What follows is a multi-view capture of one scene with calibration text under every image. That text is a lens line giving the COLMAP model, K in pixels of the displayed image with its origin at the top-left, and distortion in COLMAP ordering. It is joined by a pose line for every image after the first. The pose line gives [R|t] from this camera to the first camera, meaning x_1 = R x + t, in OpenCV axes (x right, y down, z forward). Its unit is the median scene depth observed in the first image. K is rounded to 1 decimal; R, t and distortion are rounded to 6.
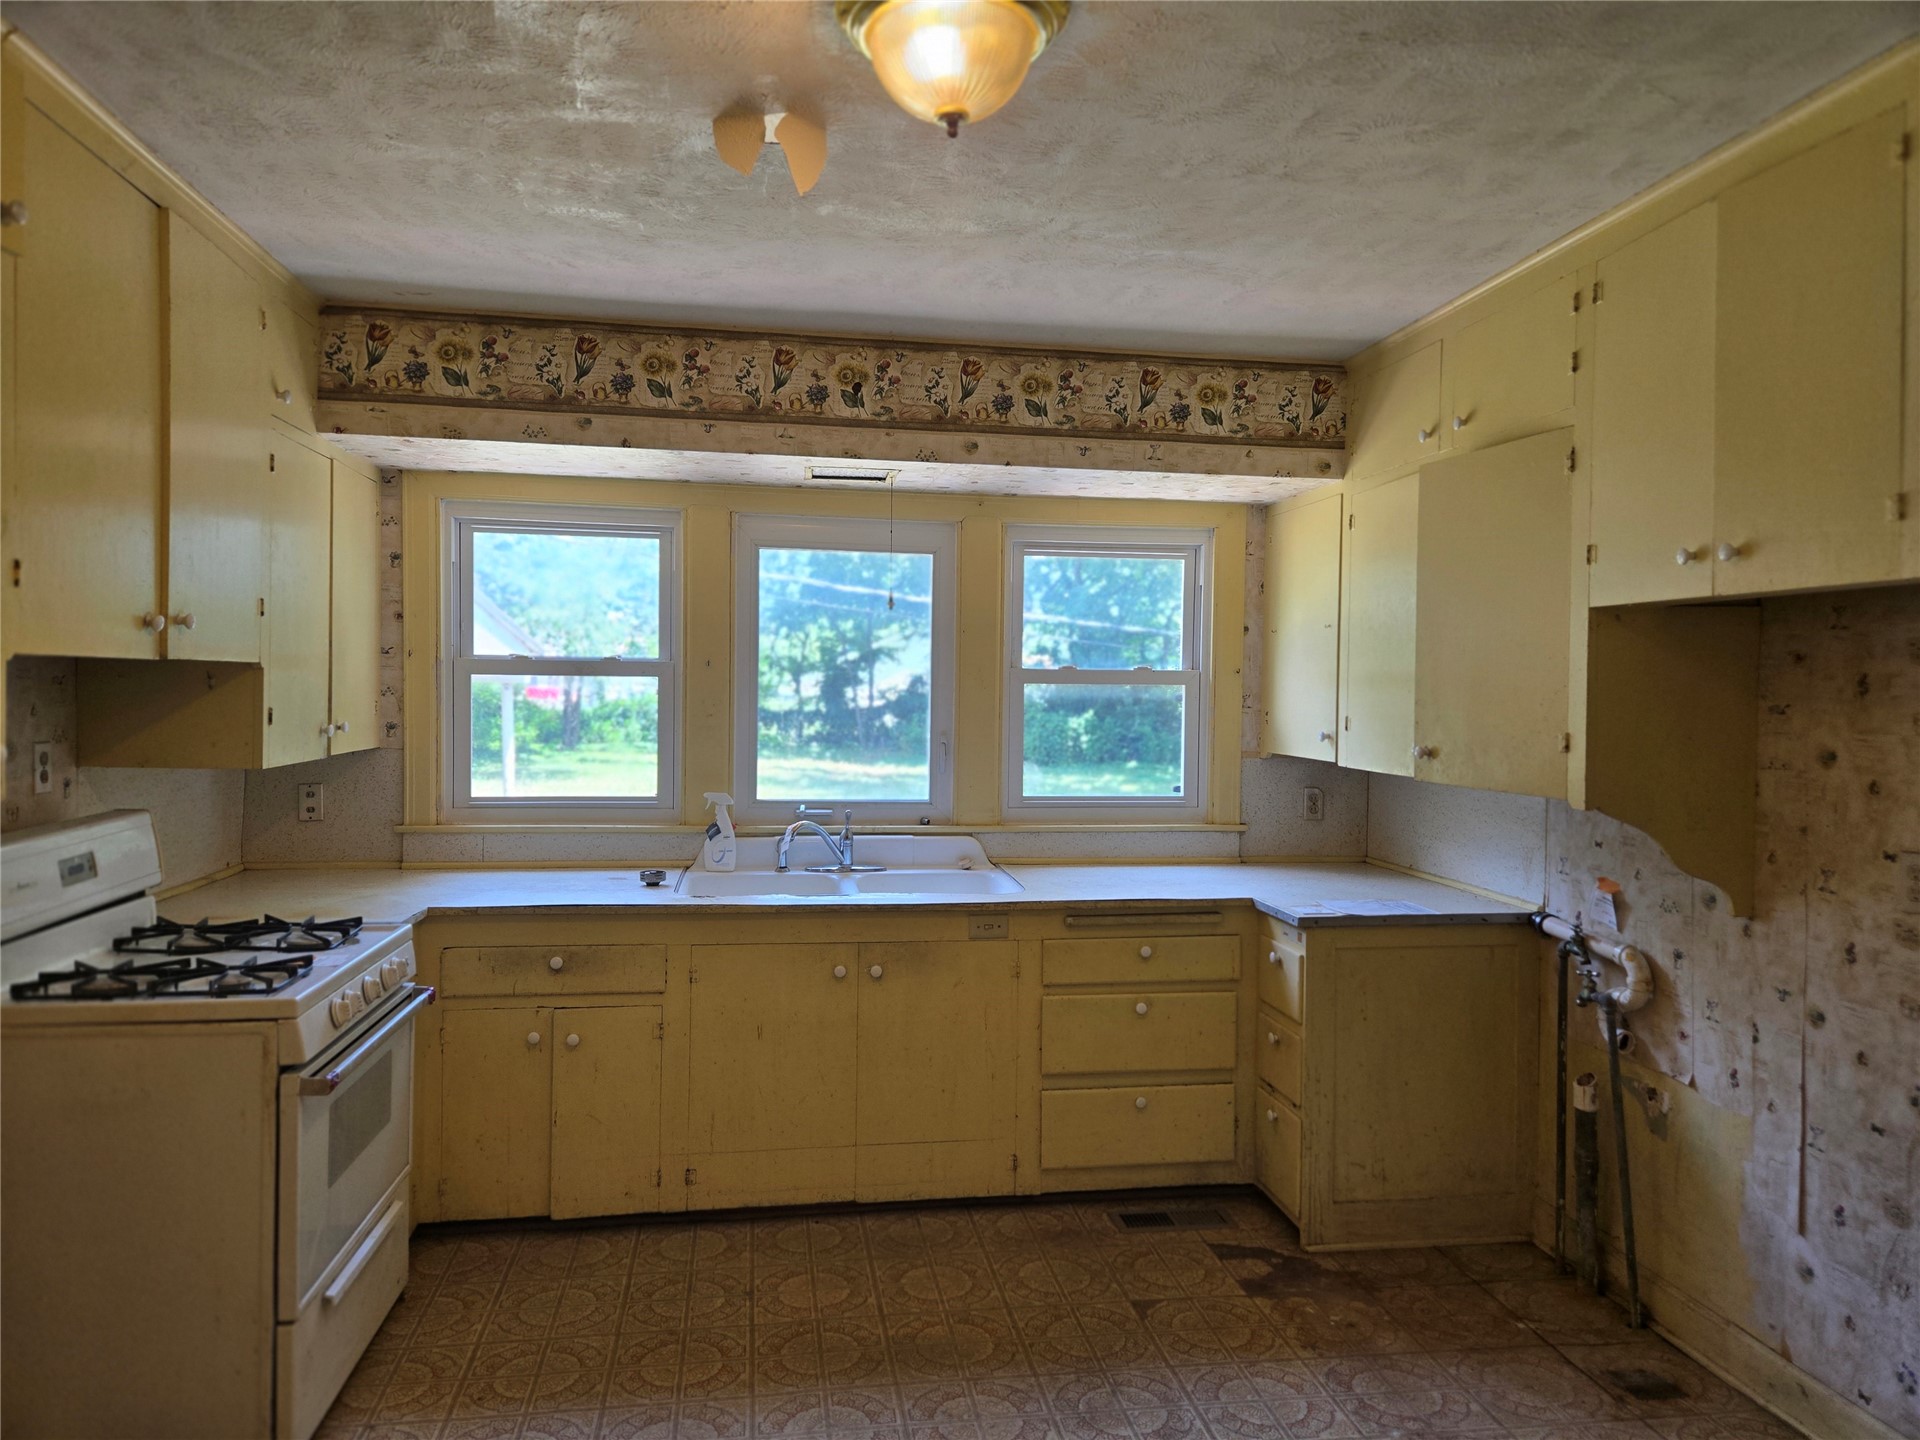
lens RADIAL K [[1284.5, 0, 954.4], [0, 1284.5, 720.1], [0, 0, 1]] dist [0.072271, -0.059811]
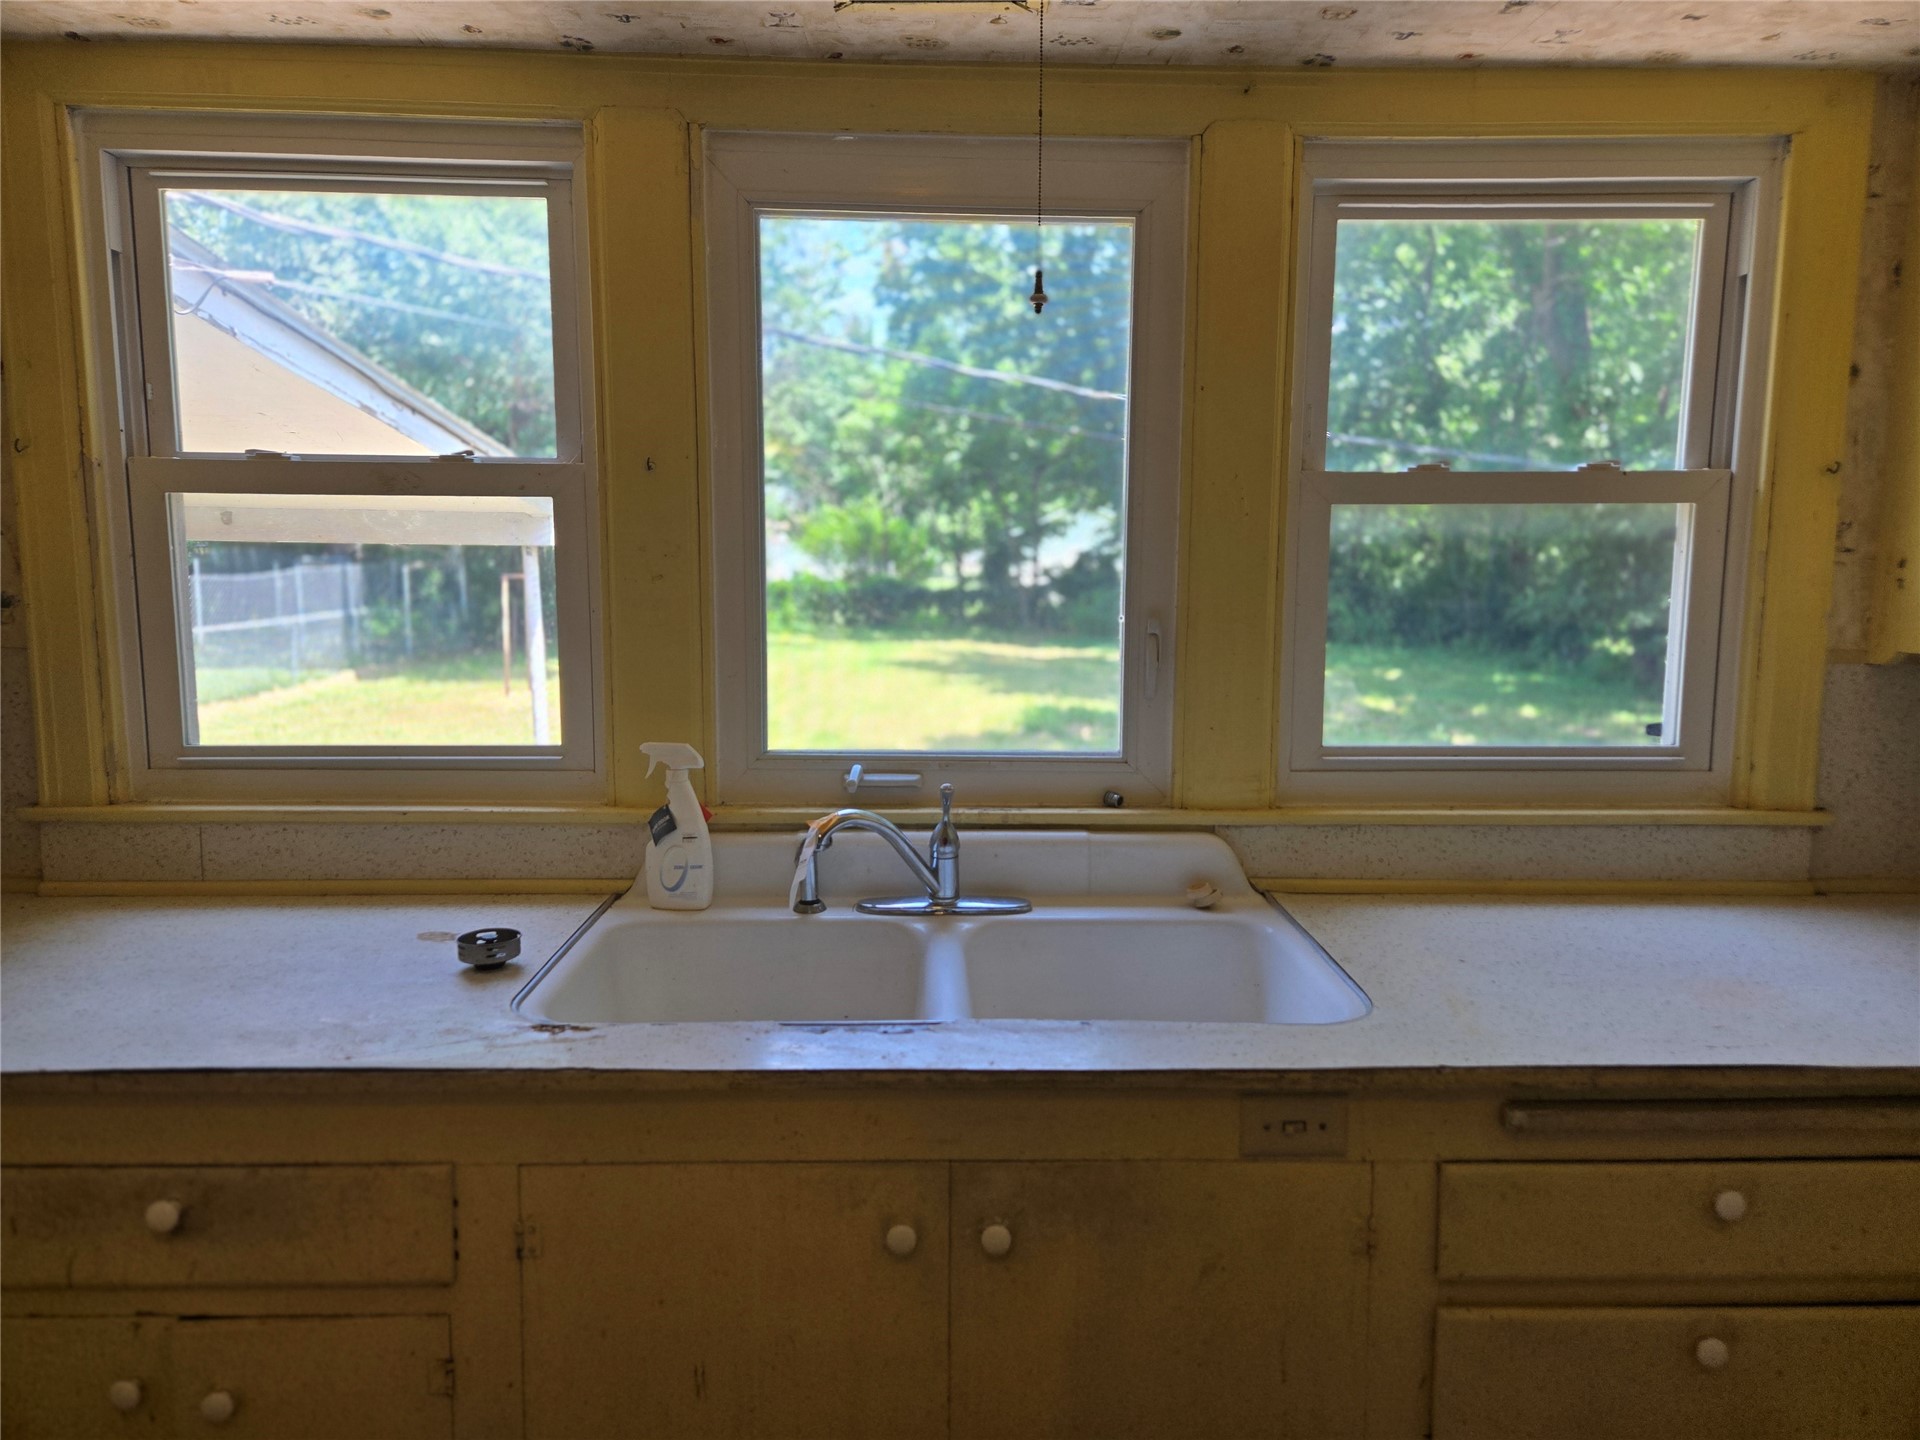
lens RADIAL K [[1284.5, 0, 959.1], [0, 1284.5, 708.7], [0, 0, 1]] dist [0.072271, -0.059811]
pose [[0.992141, 0.005502, -0.125006, -0.021591], [0.005062, 0.996450, 0.084035, 0.005368], [0.125025, -0.084008, 0.988591, 0.558451]]
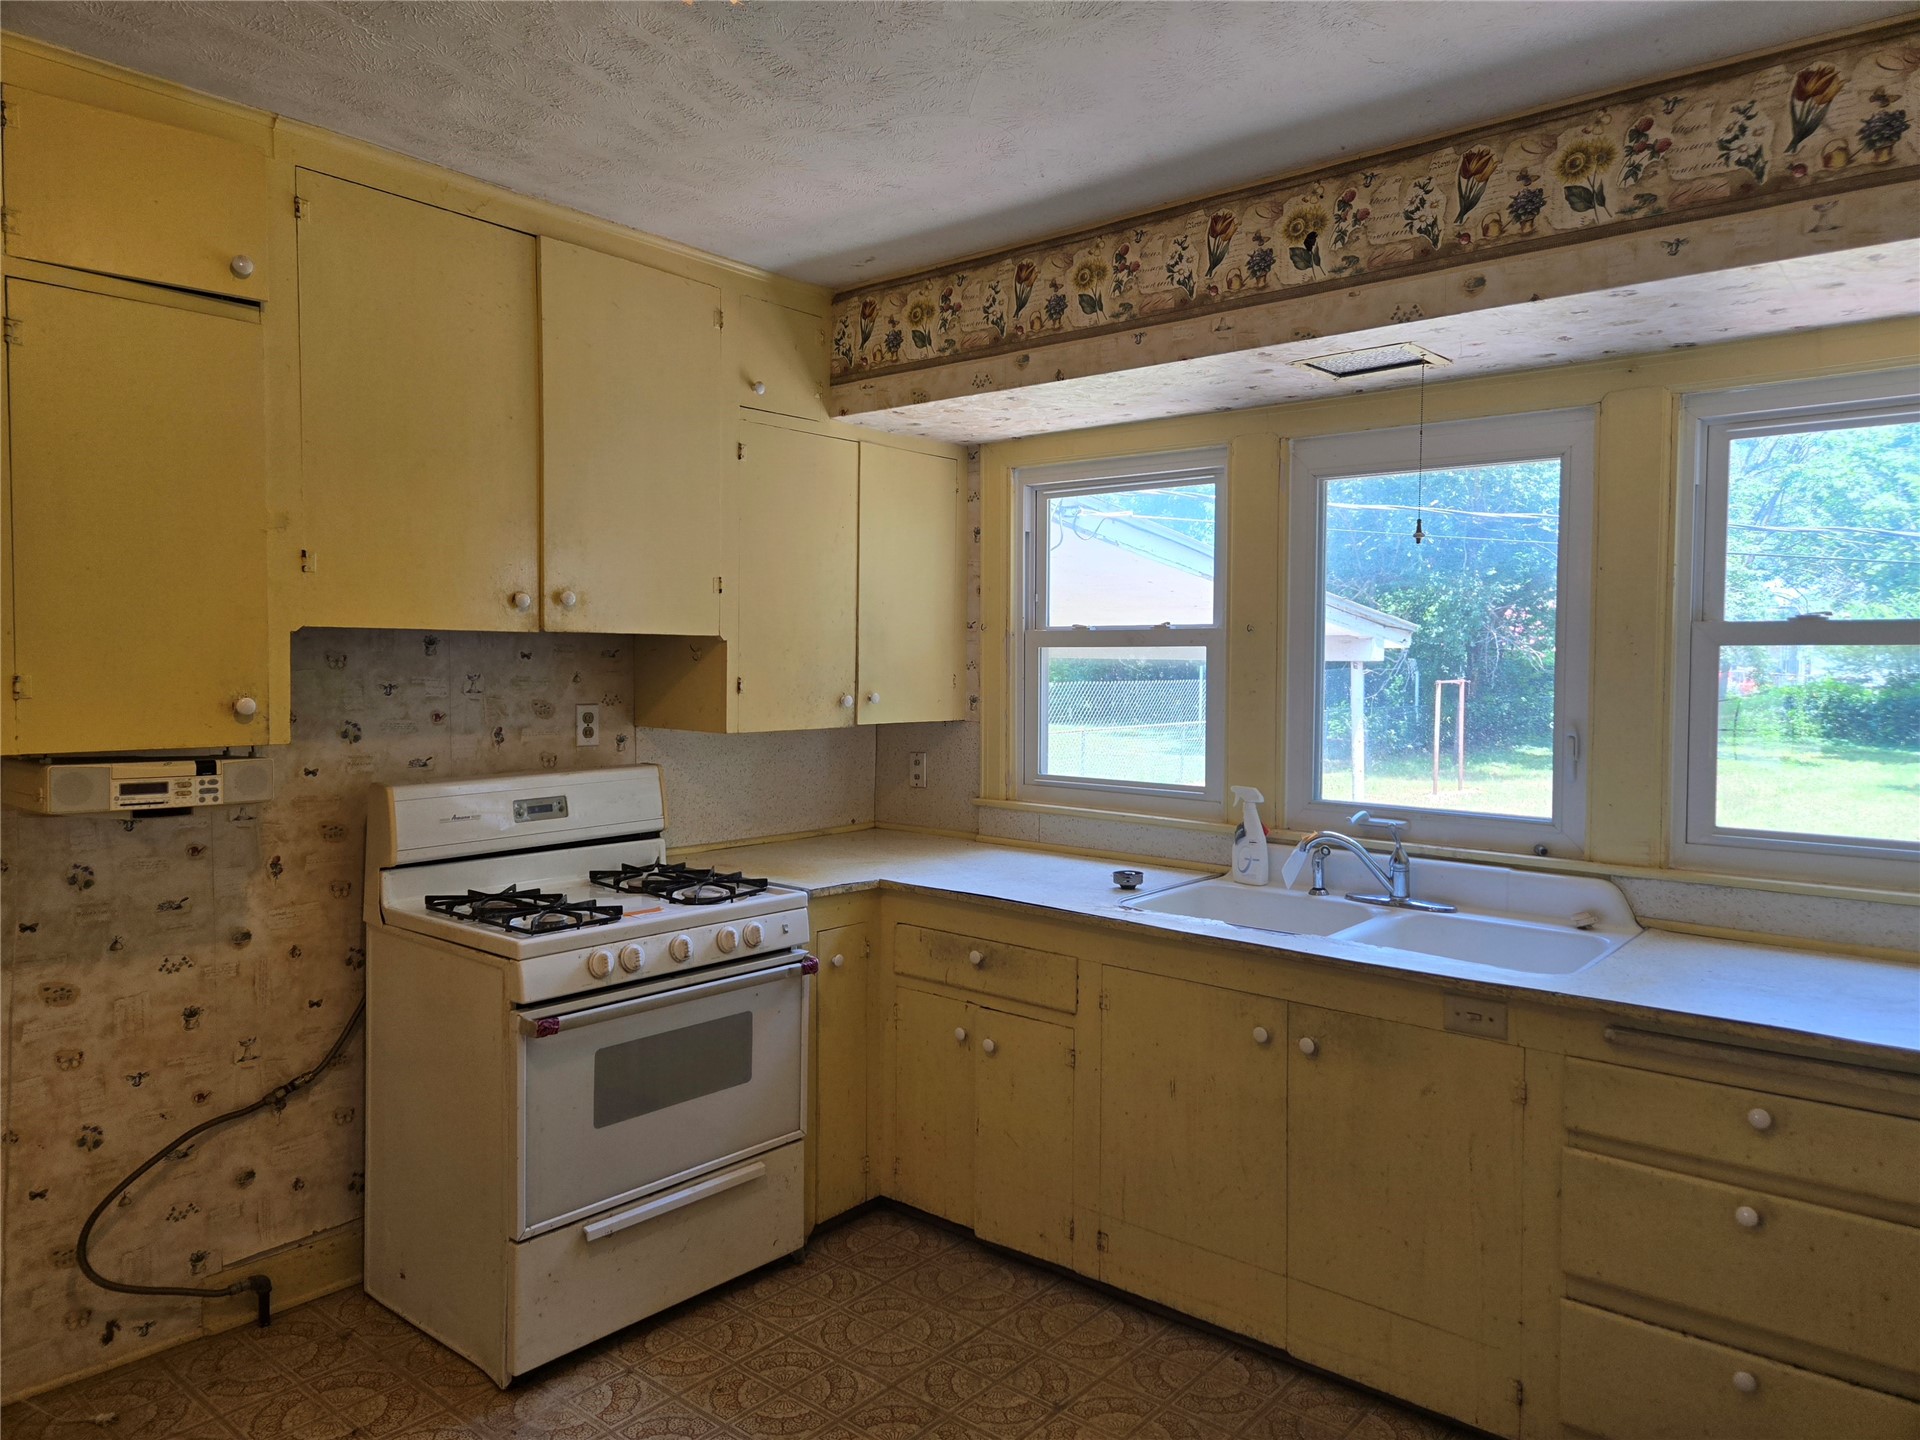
lens RADIAL K [[1284.5, 0, 962.1], [0, 1284.5, 711.9], [0, 0, 1]] dist [0.072271, -0.059811]
pose [[0.659044, 0.020647, -0.751821, 0.312769], [-0.017540, 0.999773, 0.012081, 0.002324], [0.751900, 0.005226, 0.659257, 0.331296]]
